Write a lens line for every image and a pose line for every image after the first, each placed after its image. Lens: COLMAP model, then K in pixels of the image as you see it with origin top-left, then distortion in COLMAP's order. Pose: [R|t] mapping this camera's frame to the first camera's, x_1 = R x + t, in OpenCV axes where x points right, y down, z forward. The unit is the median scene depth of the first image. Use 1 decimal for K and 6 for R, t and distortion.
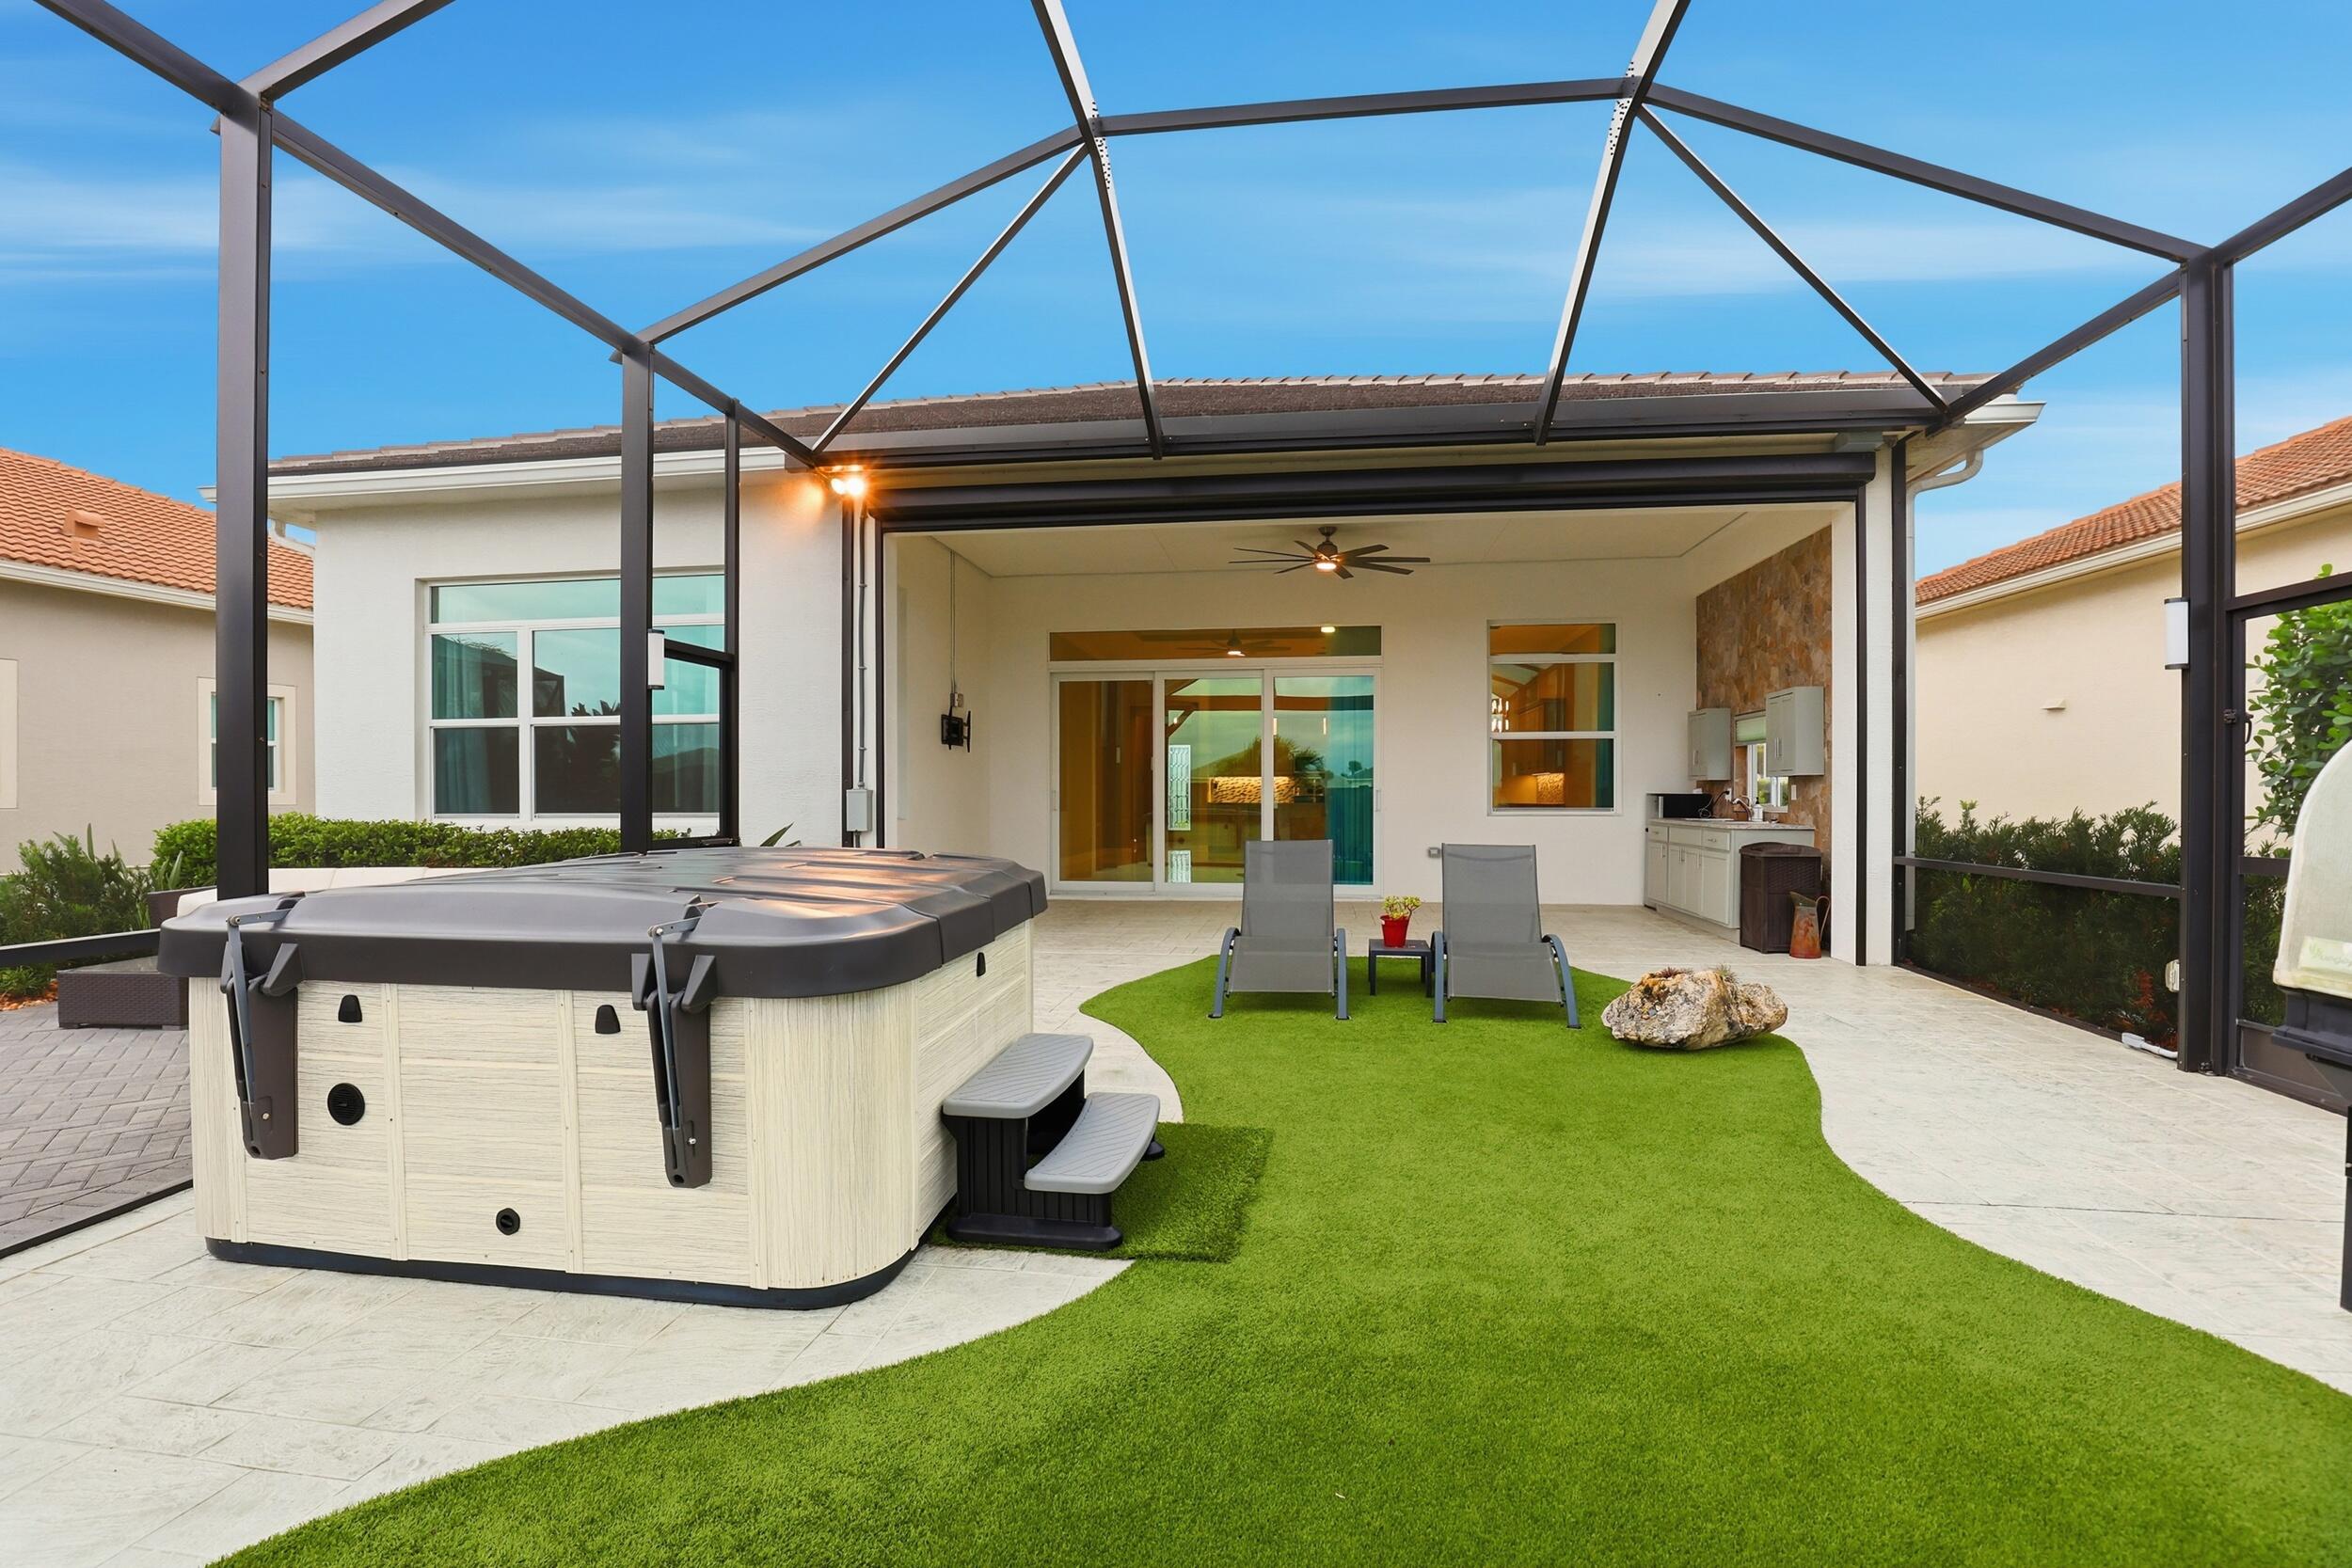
lens RADIAL K [[1082.3, 0, 1171.1], [0, 1082.3, 793.5], [0, 0, 1]] dist [-0.031563, 0.001863]
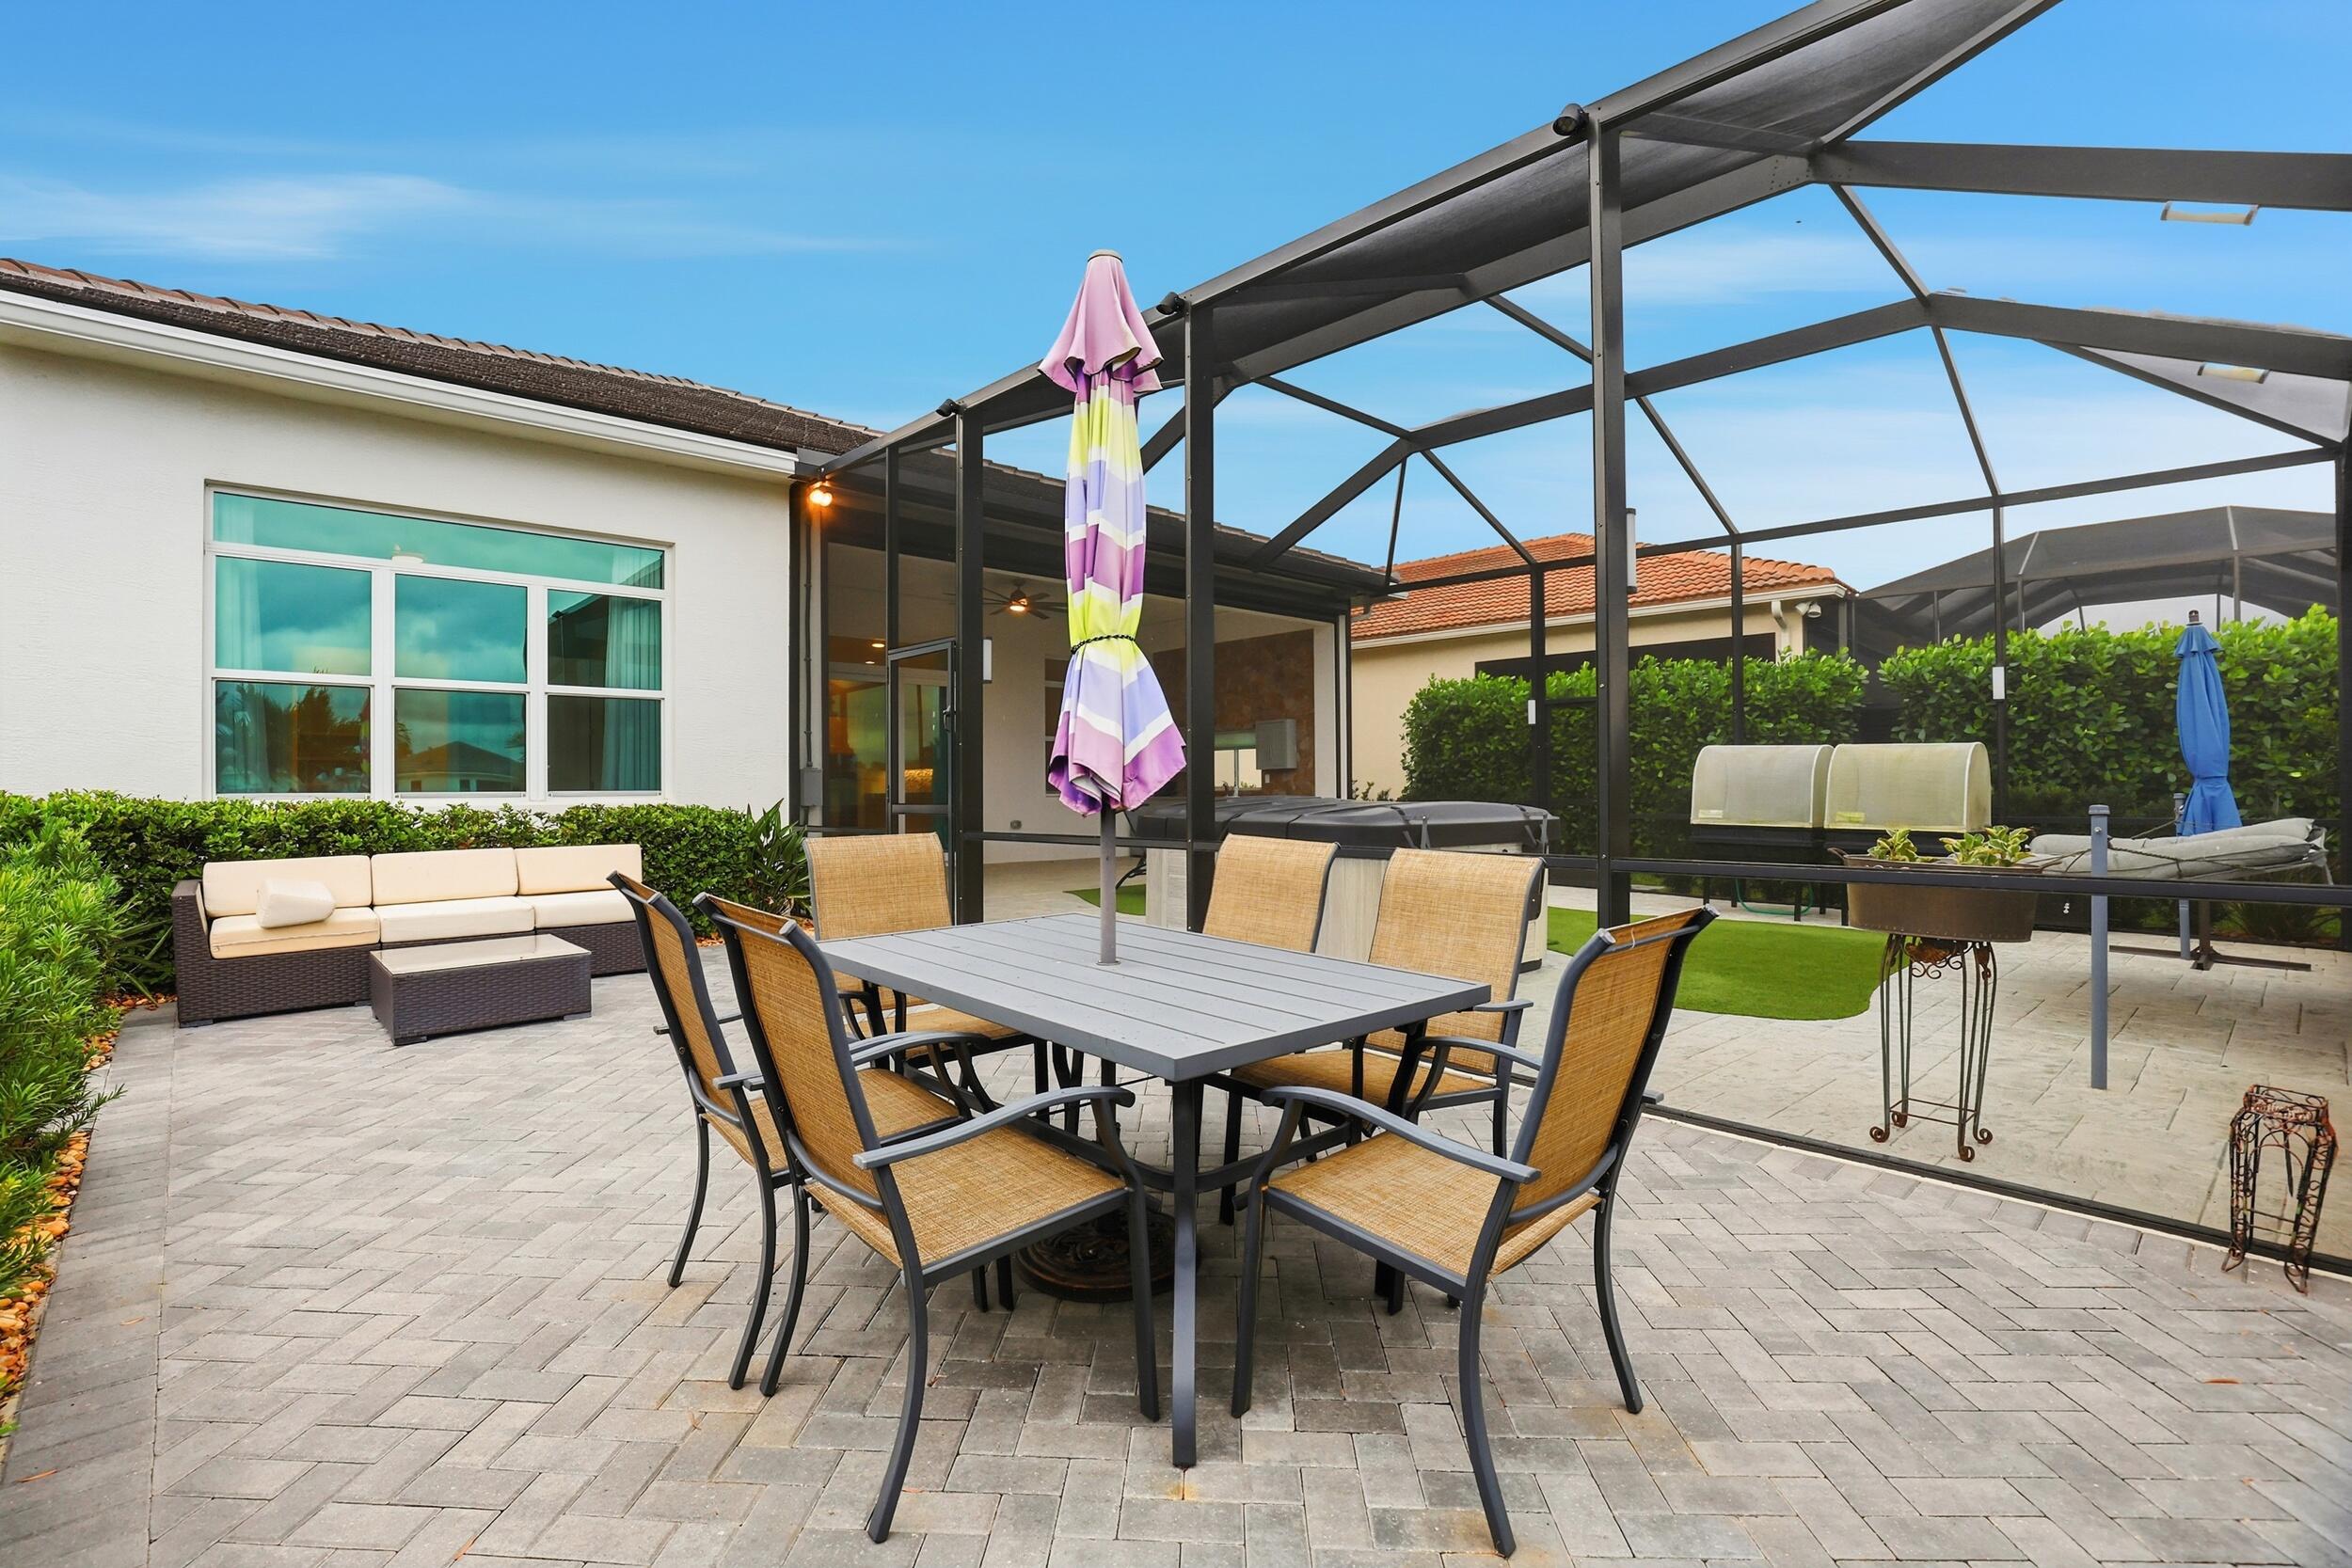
lens RADIAL K [[1082.3, 0, 1170.7], [0, 1082.3, 781.2], [0, 0, 1]] dist [-0.031563, 0.001863]
pose [[0.628185, 0.004969, 0.778048, -0.964758], [0.003699, 0.999949, -0.009373, 0.020324], [-0.778055, 0.008767, 0.628135, 0.024181]]
